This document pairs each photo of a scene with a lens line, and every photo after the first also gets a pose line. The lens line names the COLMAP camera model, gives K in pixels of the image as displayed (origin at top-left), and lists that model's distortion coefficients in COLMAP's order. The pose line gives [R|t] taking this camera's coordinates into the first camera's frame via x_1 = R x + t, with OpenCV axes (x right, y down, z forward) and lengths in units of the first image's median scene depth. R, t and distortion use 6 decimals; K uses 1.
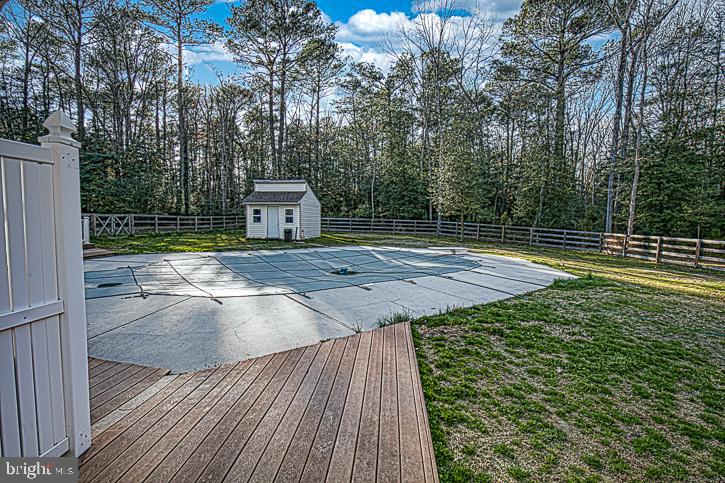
lens RADIAL K [[333.8, 0, 364.5], [0, 333.8, 247.6], [0, 0, 1]] dist [-0.037564, 0.007448]
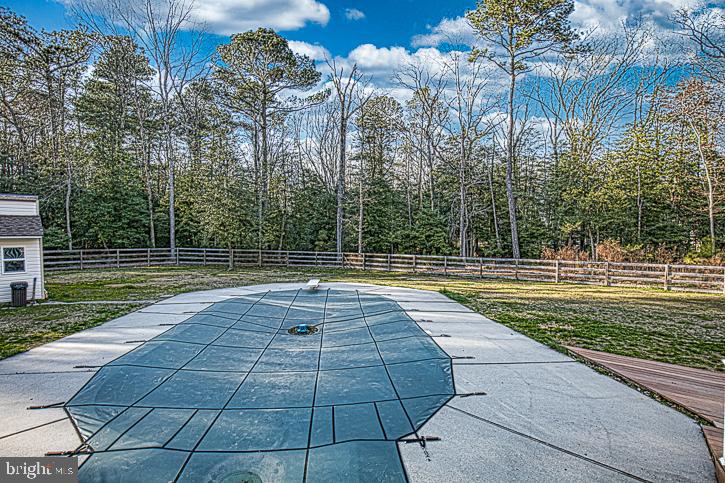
lens RADIAL K [[333.8, 0, 365.2], [0, 333.8, 246.3], [0, 0, 1]] dist [-0.037564, 0.007448]
pose [[0.547643, -0.047307, 0.835374, -0.327915], [0.086982, 0.996210, -0.000607, -0.060261], [-0.832179, 0.072995, 0.549682, 0.190512]]
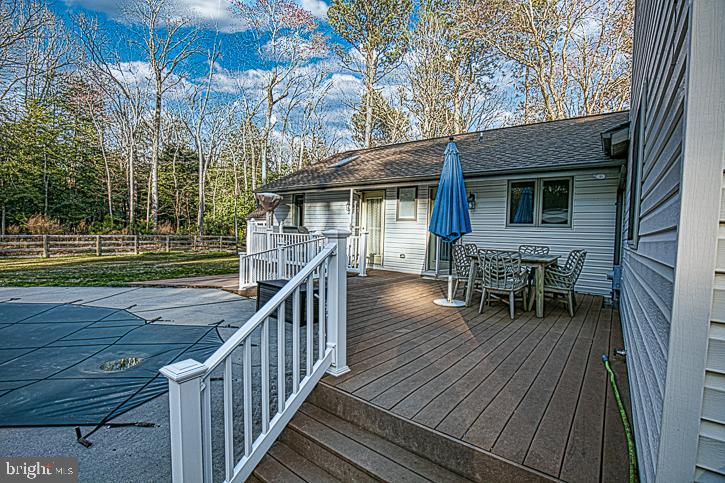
lens RADIAL K [[333.8, 0, 362.3], [0, 333.8, 245.5], [0, 0, 1]] dist [-0.037564, 0.007448]
pose [[-0.838353, -0.077489, 0.539592, -0.461397], [-0.004120, 0.990718, 0.135872, -0.058641], [-0.545112, 0.111685, -0.830891, 0.390409]]
